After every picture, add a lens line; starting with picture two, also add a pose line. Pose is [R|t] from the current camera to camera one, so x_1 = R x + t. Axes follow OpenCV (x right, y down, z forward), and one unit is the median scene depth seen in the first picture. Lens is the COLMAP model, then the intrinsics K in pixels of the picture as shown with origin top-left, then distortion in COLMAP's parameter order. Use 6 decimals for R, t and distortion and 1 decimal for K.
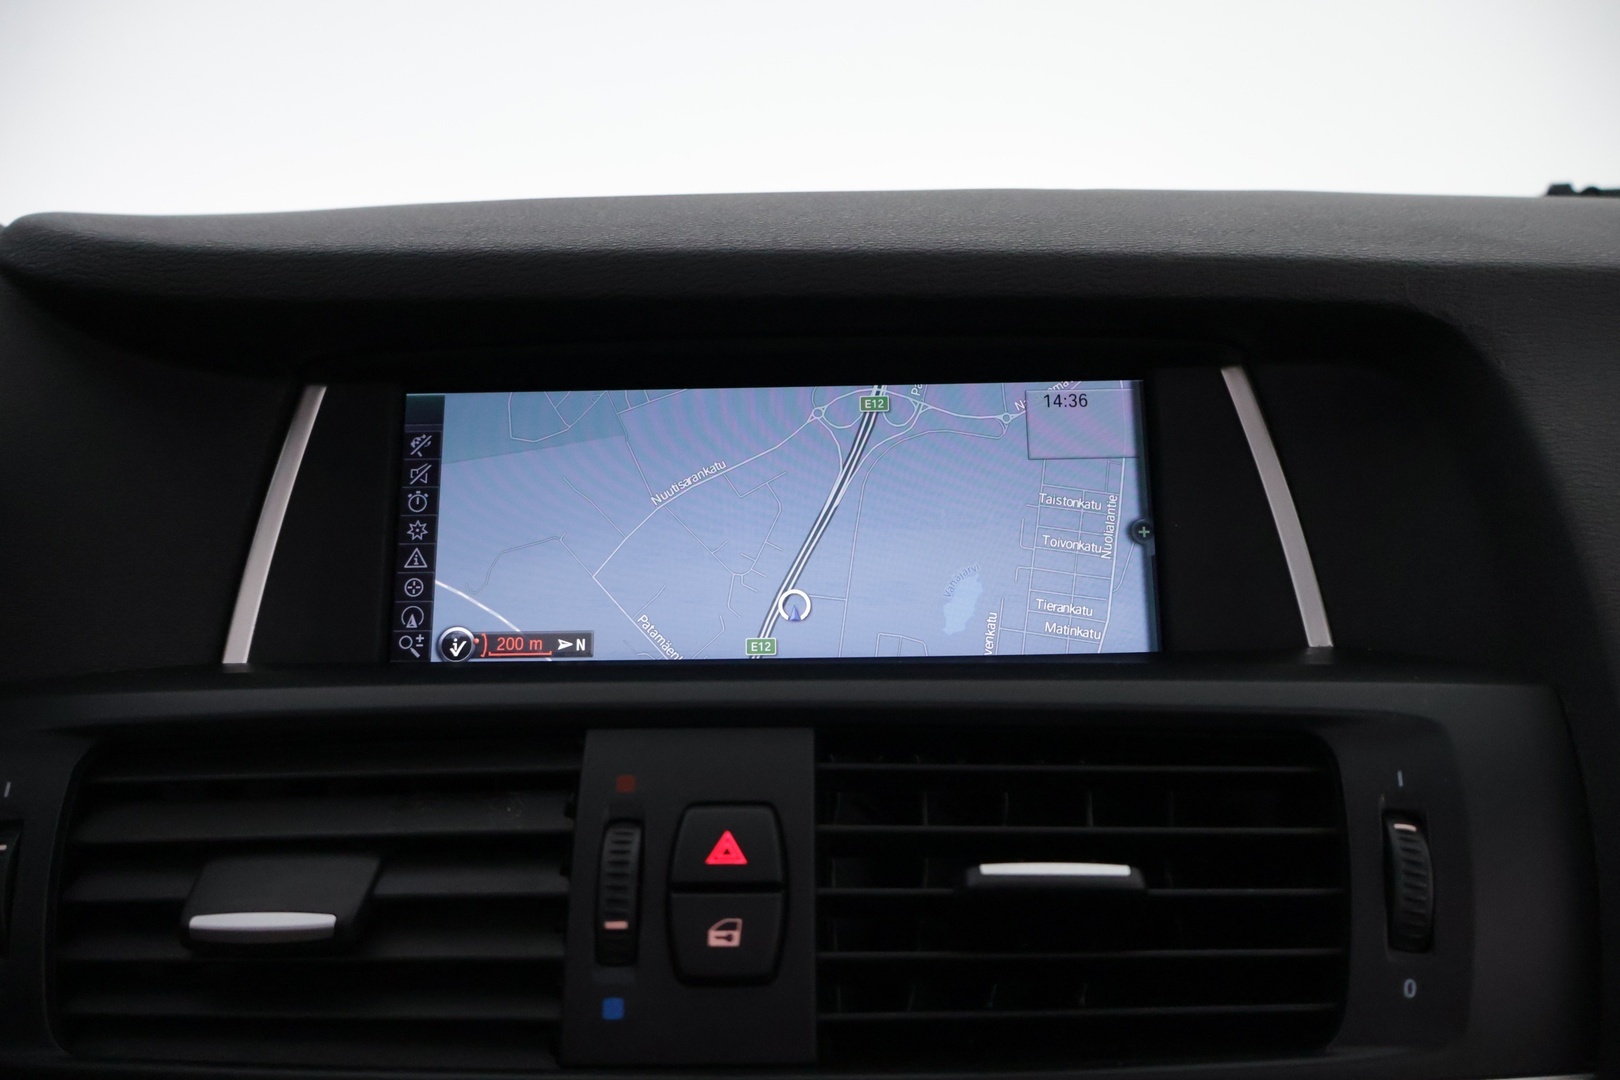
lens RADIAL K [[1351.8, 0, 807.9], [0, 1351.8, 534.0], [0, 0, 1]] dist [0.003912, -0.004040]
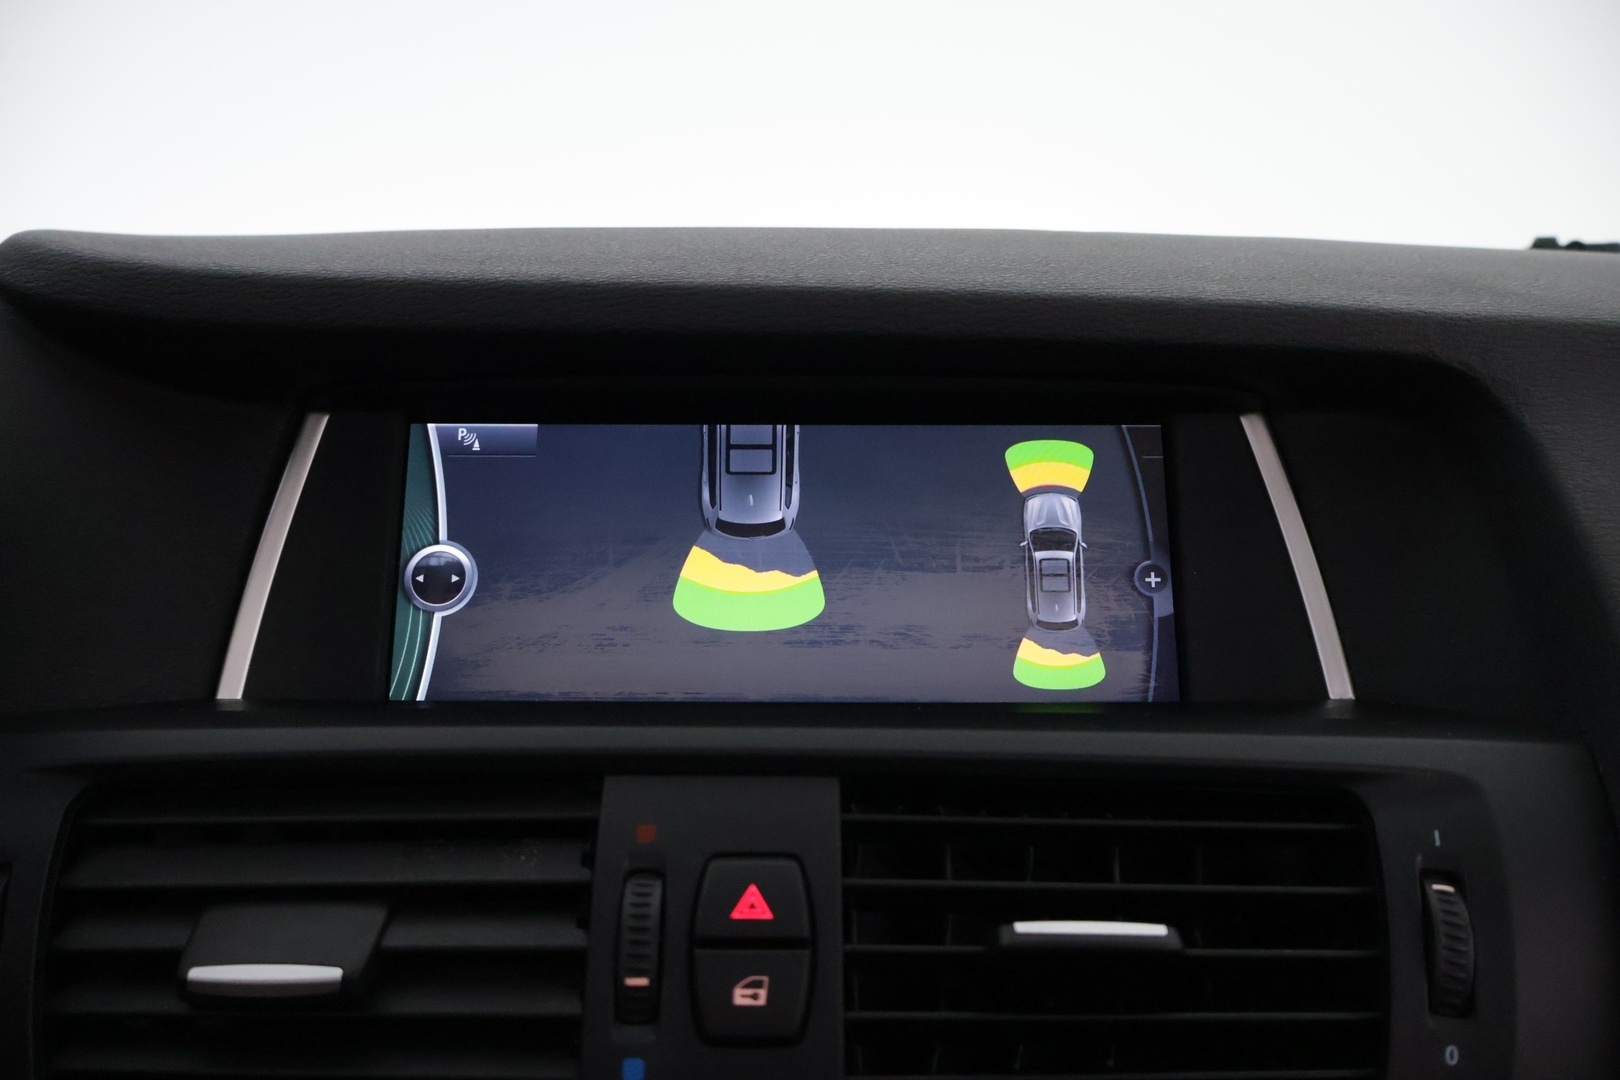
lens RADIAL K [[1351.8, 0, 802.0], [0, 1351.8, 533.1], [0, 0, 1]] dist [0.003912, -0.004040]
pose [[0.999474, 0.018499, 0.026655, -0.052345], [-0.017833, 0.999527, -0.025042, -0.007334], [-0.027106, 0.024554, 0.999331, 0.025489]]
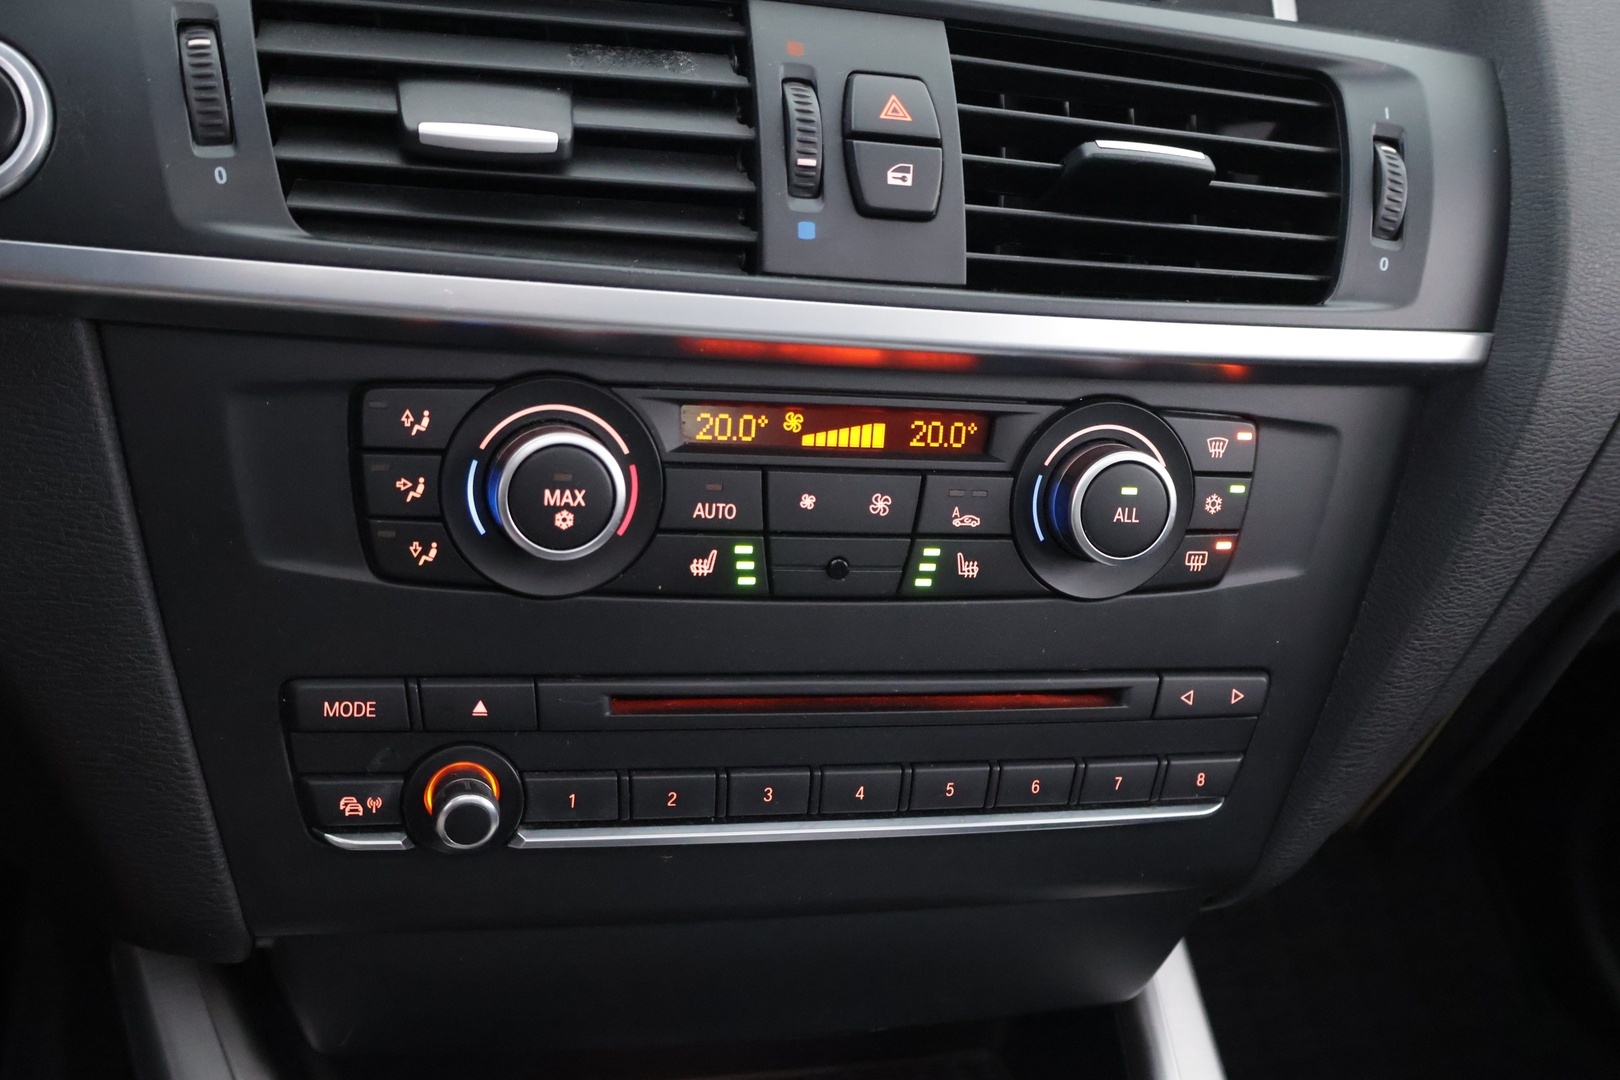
lens RADIAL K [[1879.1, 0, 813.8], [0, 1879.1, 542.9], [0, 0, 1]] dist [-0.015048, 0.000000]
pose [[0.941827, 0.021918, 0.335381, -0.617317], [-0.100510, 0.970574, 0.218826, 0.237007], [-0.320716, -0.239805, 0.916316, -0.495807]]
